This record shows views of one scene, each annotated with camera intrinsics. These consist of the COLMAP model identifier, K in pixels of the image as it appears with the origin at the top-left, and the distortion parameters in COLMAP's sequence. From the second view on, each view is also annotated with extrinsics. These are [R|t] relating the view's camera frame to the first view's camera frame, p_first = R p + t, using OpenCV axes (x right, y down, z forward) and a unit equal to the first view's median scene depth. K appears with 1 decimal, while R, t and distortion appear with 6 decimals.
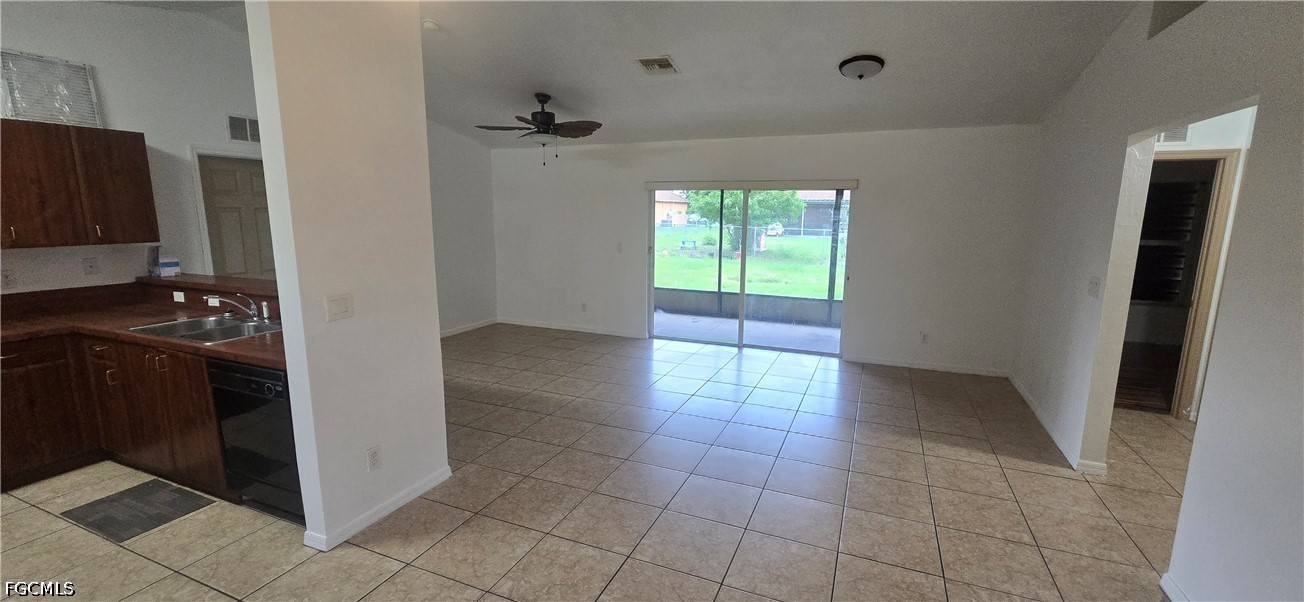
lens RADIAL K [[536.4, 0, 652.0], [0, 536.4, 301.0], [0, 0, 1]] dist [-0.000500, 0.000078]
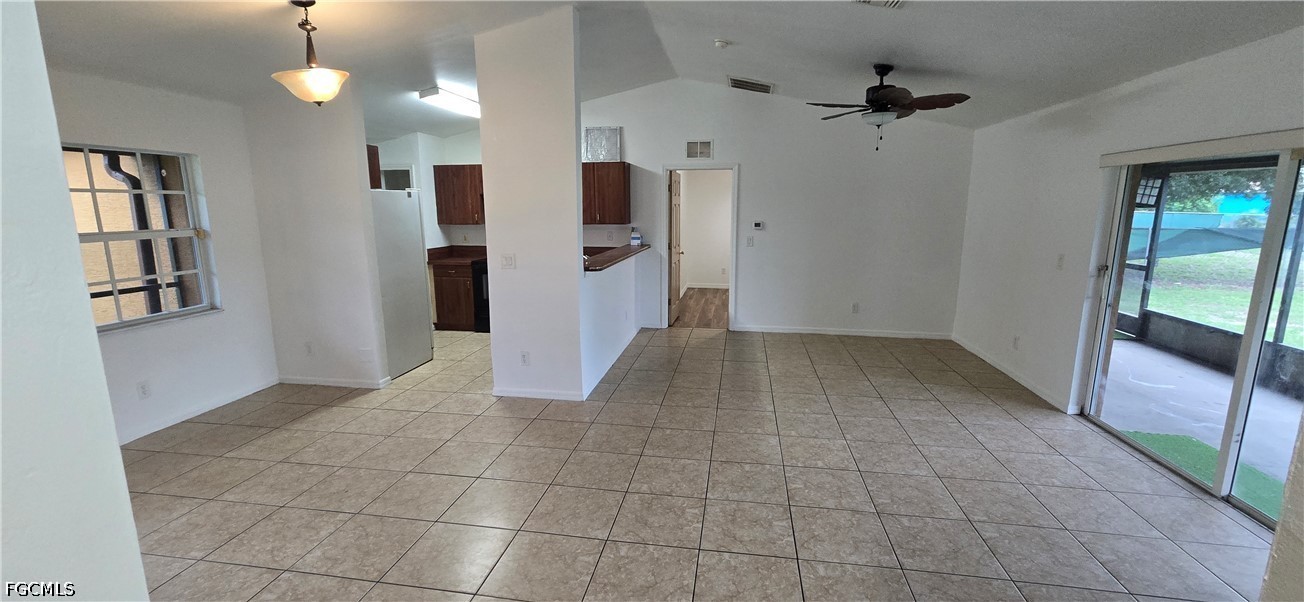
lens RADIAL K [[536.4, 0, 652.0], [0, 536.4, 301.0], [0, 0, 1]] dist [-0.000500, 0.000078]
pose [[0.237214, 0.162939, -0.957695, 0.661156], [-0.159276, 0.979016, 0.127115, -0.085848], [0.958311, 0.122385, 0.258189, 0.563193]]
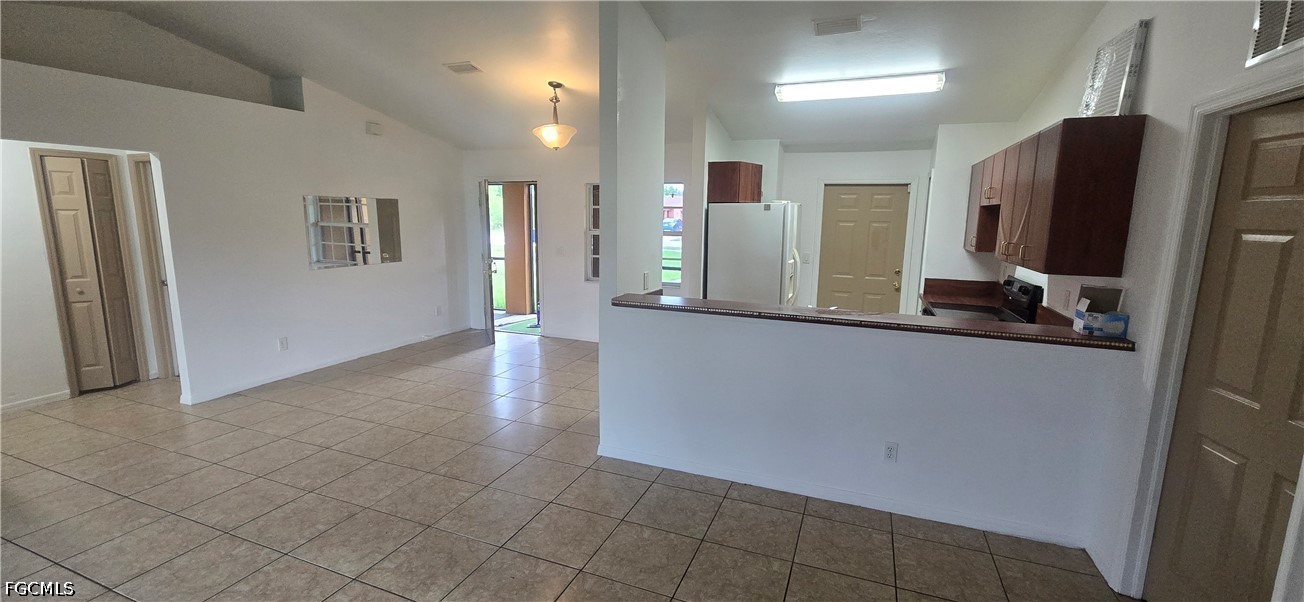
lens RADIAL K [[536.4, 0, 652.0], [0, 536.4, 301.0], [0, 0, 1]] dist [-0.000500, 0.000078]
pose [[-0.999416, -0.021261, -0.026765, -0.322846], [-0.028811, 0.945313, 0.324889, -0.245502], [0.018393, 0.325470, -0.945373, 1.403006]]
